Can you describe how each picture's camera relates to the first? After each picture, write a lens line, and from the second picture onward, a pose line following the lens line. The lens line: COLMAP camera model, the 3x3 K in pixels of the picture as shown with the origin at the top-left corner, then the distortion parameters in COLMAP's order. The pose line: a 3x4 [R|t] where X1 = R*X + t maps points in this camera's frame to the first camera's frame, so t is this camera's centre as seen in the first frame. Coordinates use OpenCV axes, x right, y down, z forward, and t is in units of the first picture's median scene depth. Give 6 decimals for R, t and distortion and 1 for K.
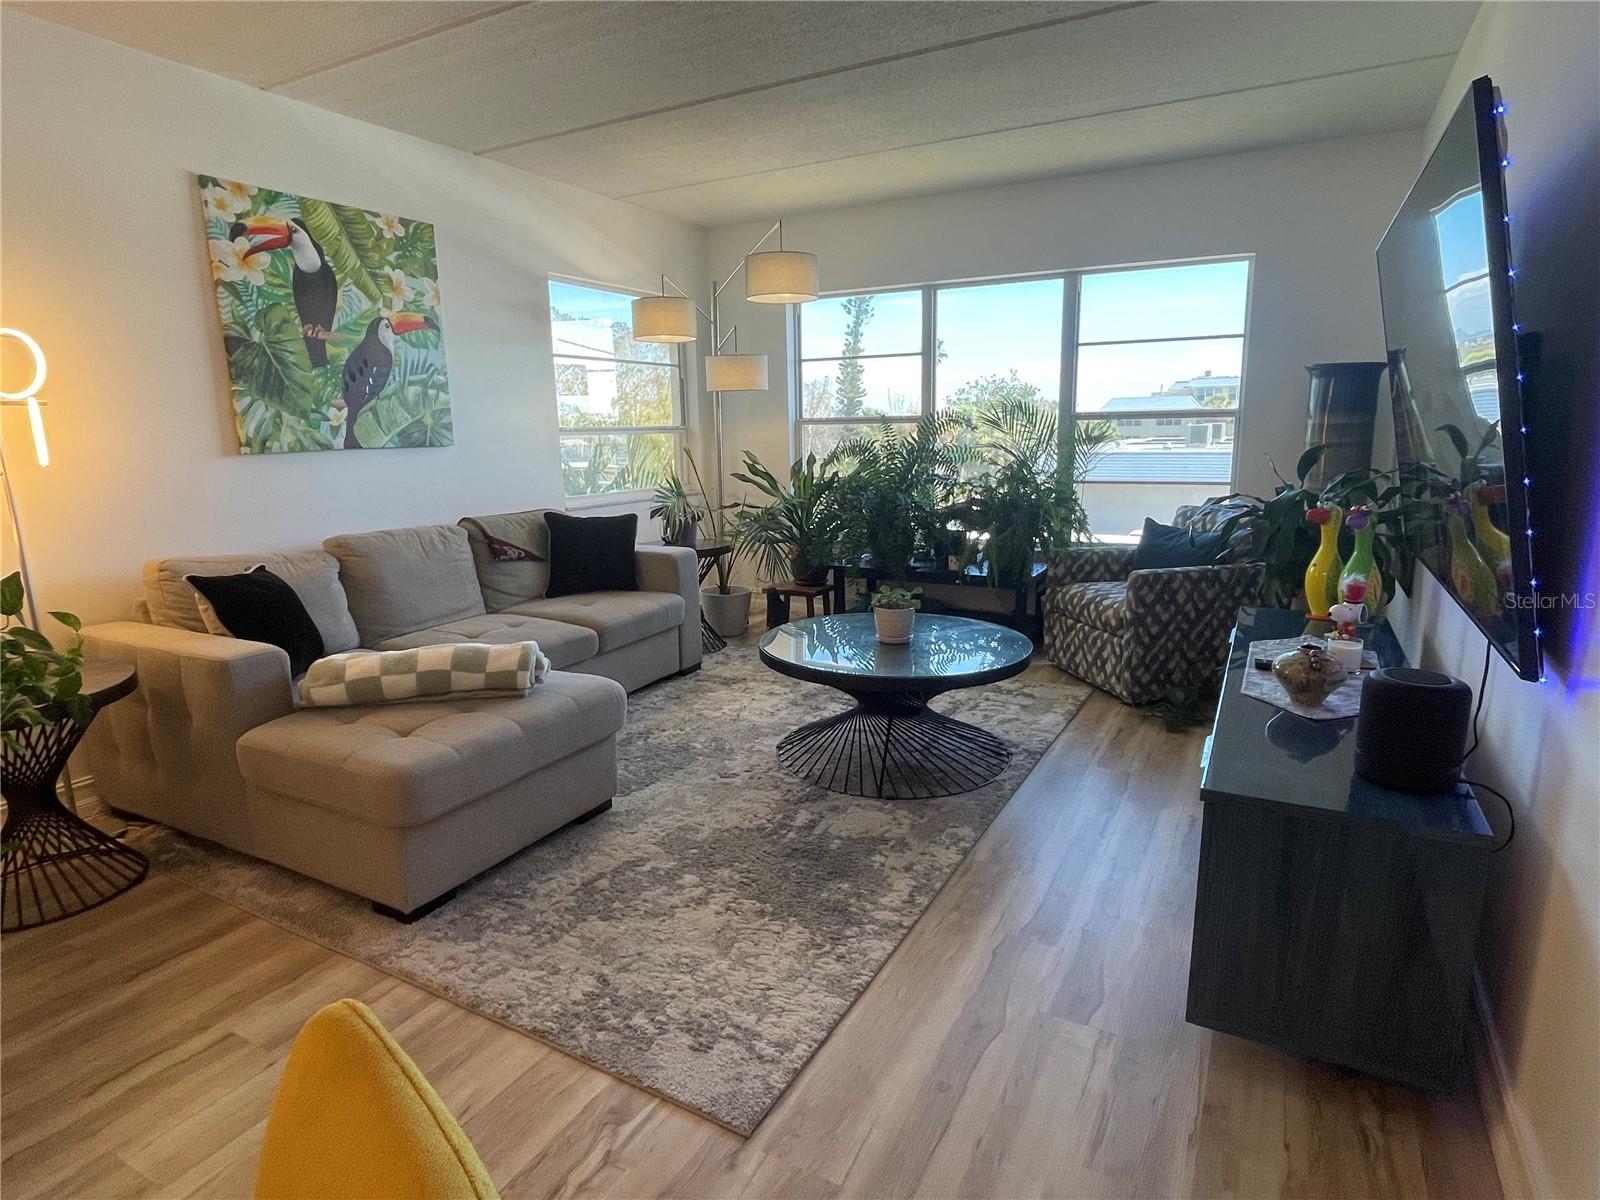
lens RADIAL K [[876.9, 0, 803.1], [0, 876.9, 606.3], [0, 0, 1]] dist [-0.006827, -0.000569]
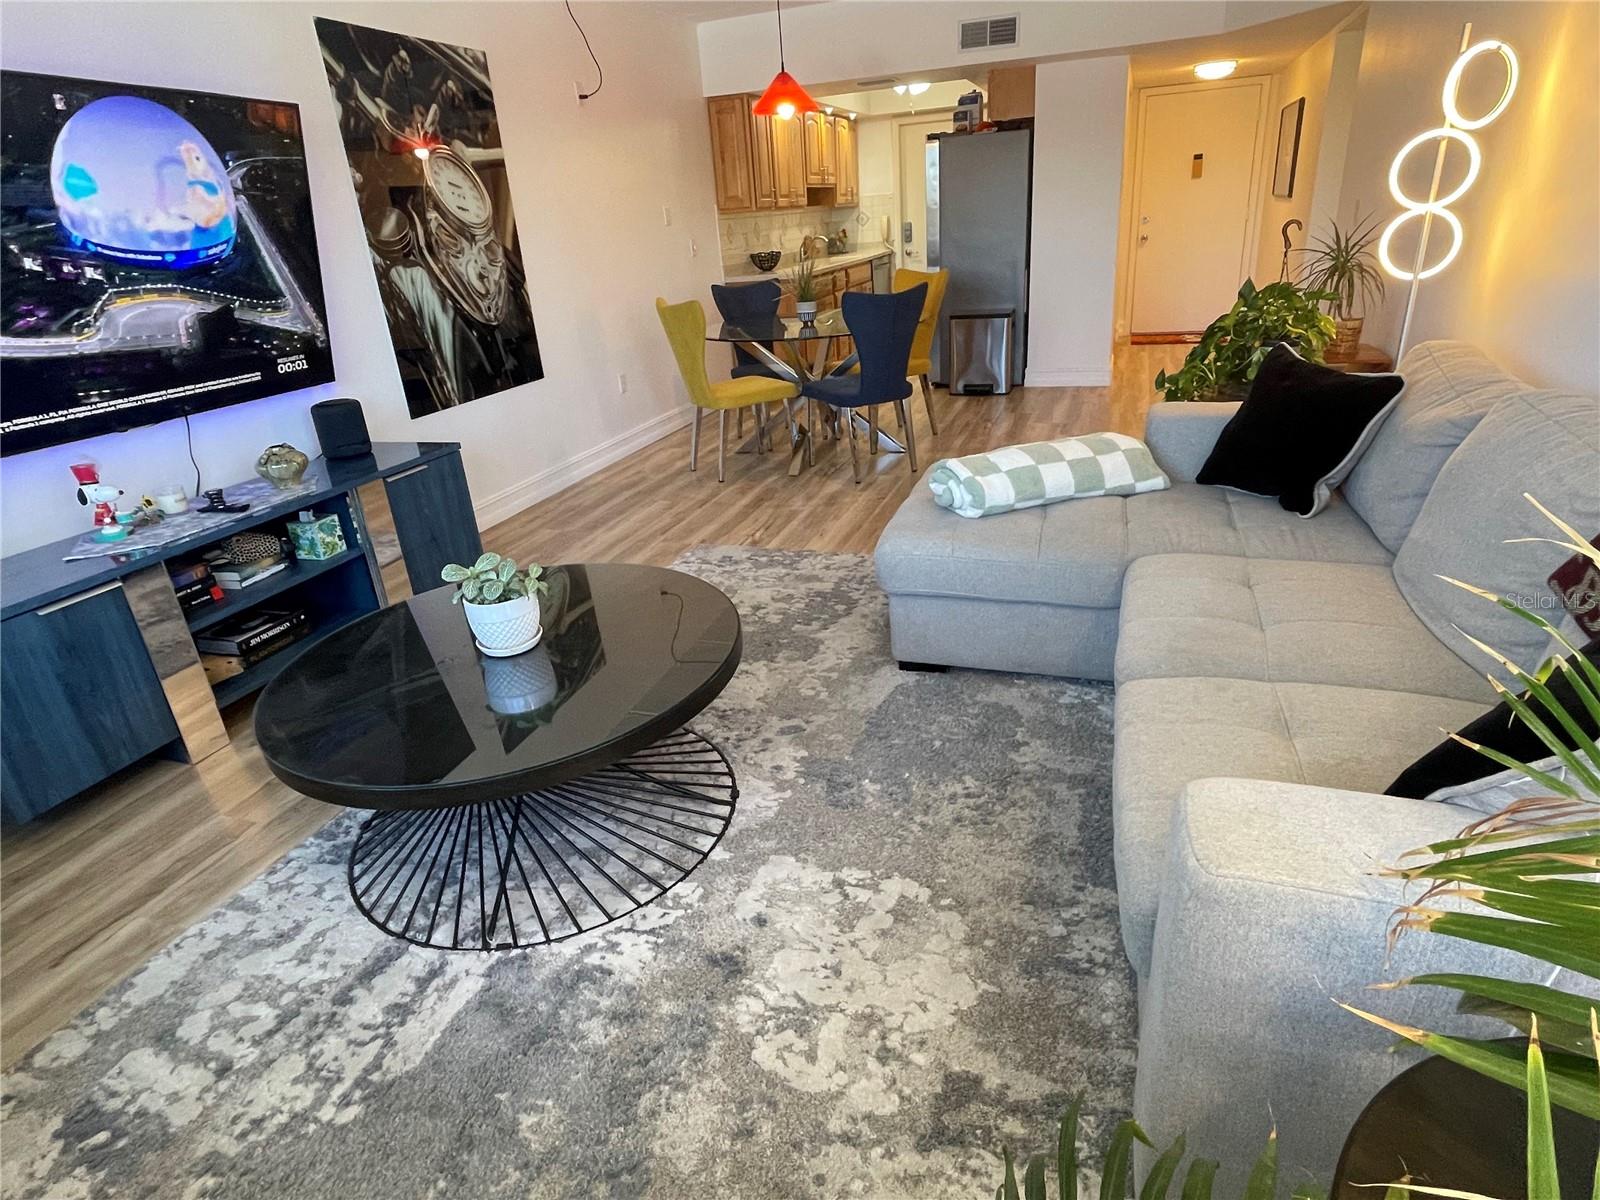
lens RADIAL K [[879.0, 0, 809.2], [0, 879.0, 606.1], [0, 0, 1]] dist [-0.009229, -0.001906]
pose [[-0.982584, 0.144719, -0.116559, -0.024327], [0.050112, 0.810393, 0.583739, -0.279690], [0.178937, 0.567731, -0.803531, 1.320764]]
